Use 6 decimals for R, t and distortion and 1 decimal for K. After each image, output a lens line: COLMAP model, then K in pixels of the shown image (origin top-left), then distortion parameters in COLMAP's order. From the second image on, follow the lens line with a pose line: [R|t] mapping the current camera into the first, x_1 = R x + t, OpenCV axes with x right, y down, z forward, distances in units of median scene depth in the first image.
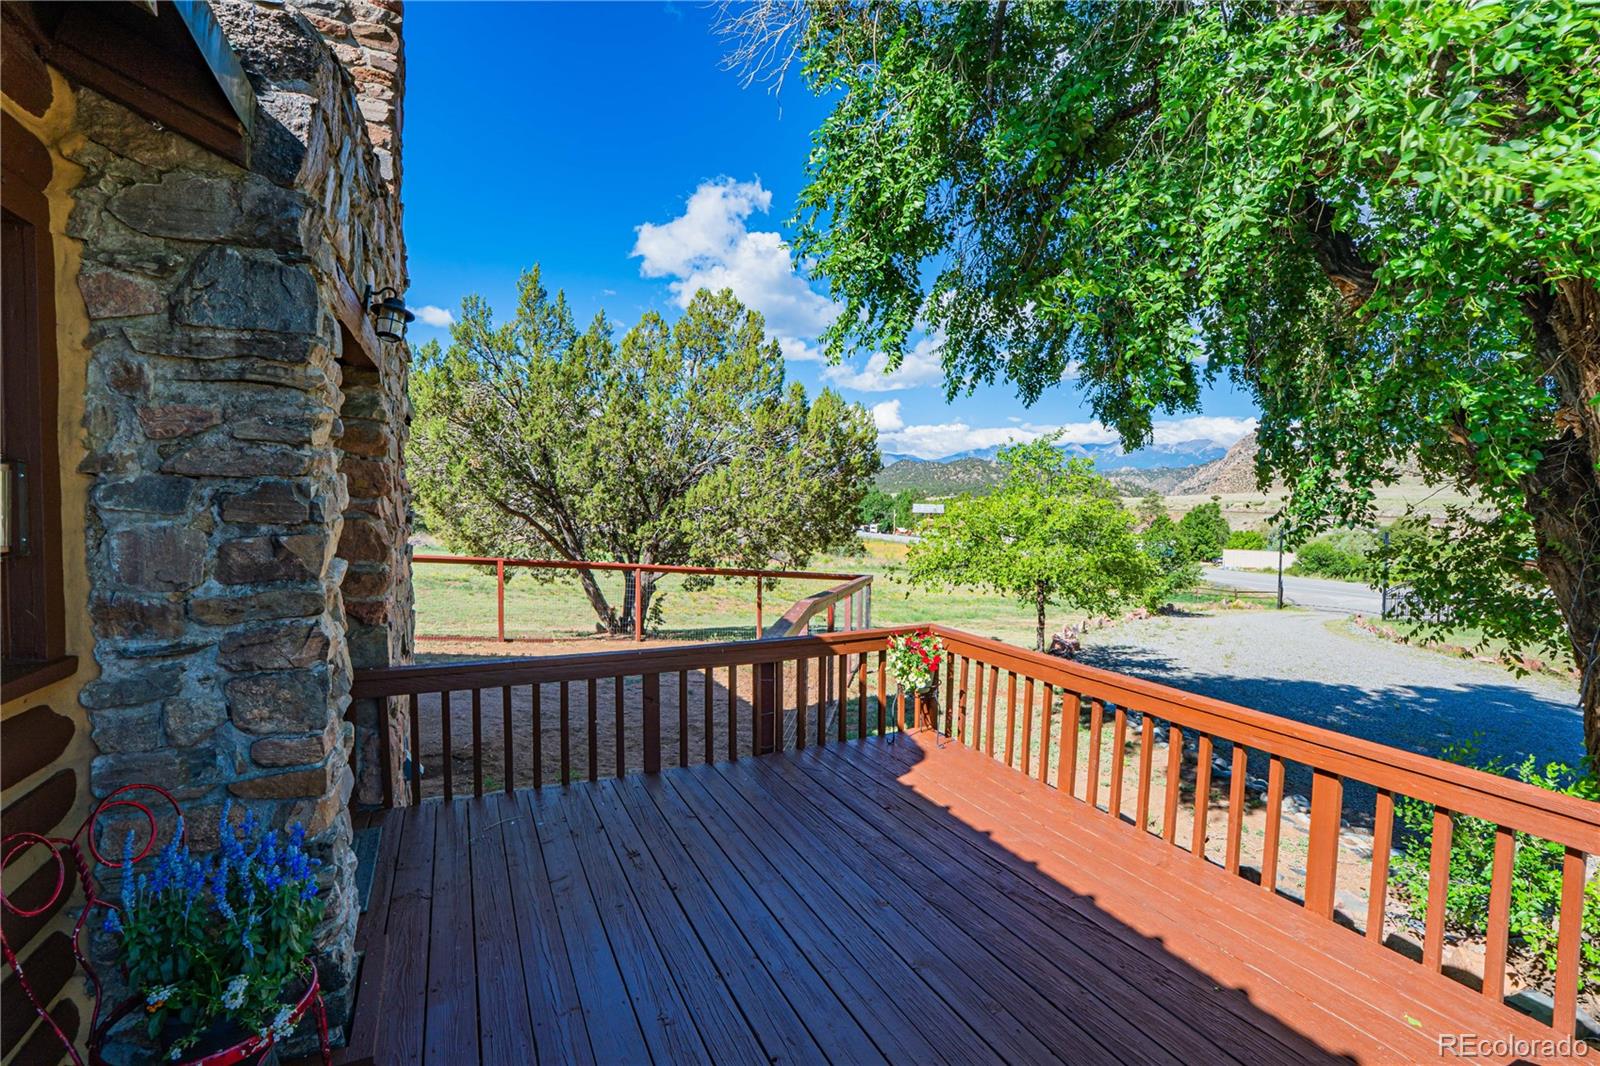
lens RADIAL K [[730.2, 0, 800.0], [0, 730.2, 533.0], [0, 0, 1]] dist [-0.065395, 0.025335]
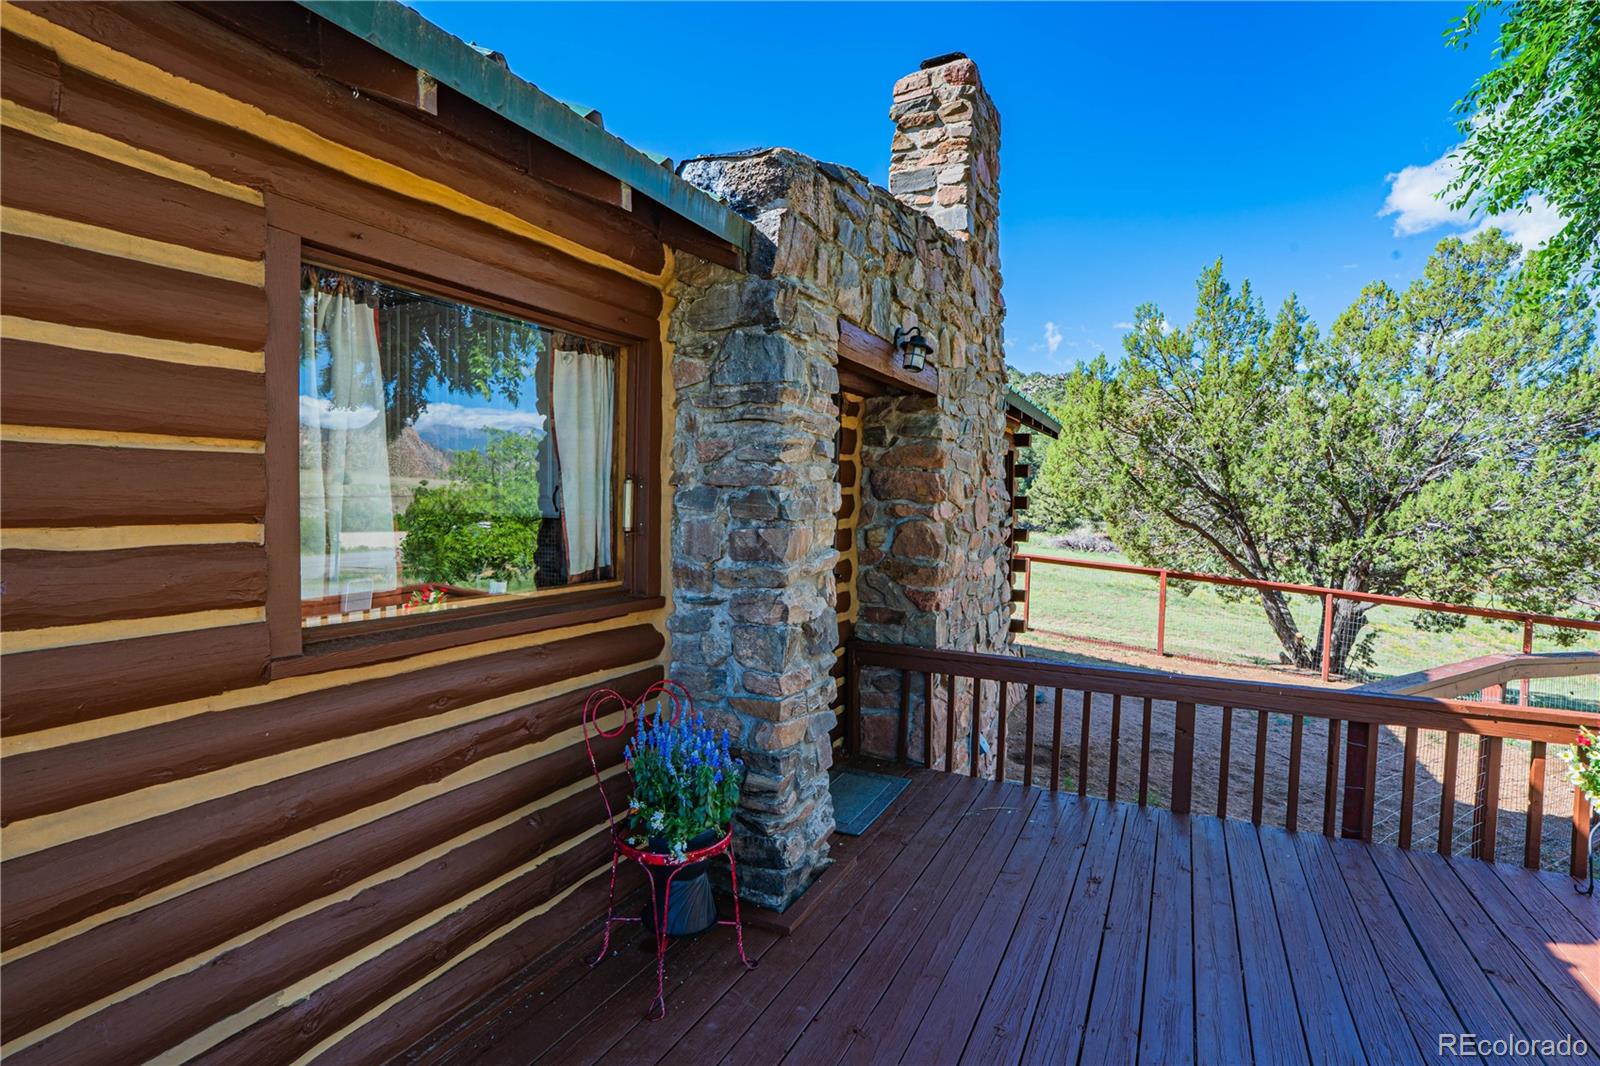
lens RADIAL K [[730.2, 0, 800.0], [0, 730.2, 533.0], [0, 0, 1]] dist [-0.065395, 0.025335]
pose [[0.624456, 0.039106, -0.780080, 0.373754], [-0.048976, 0.998741, 0.010862, -0.005294], [0.779523, 0.031423, 0.625585, 0.139603]]
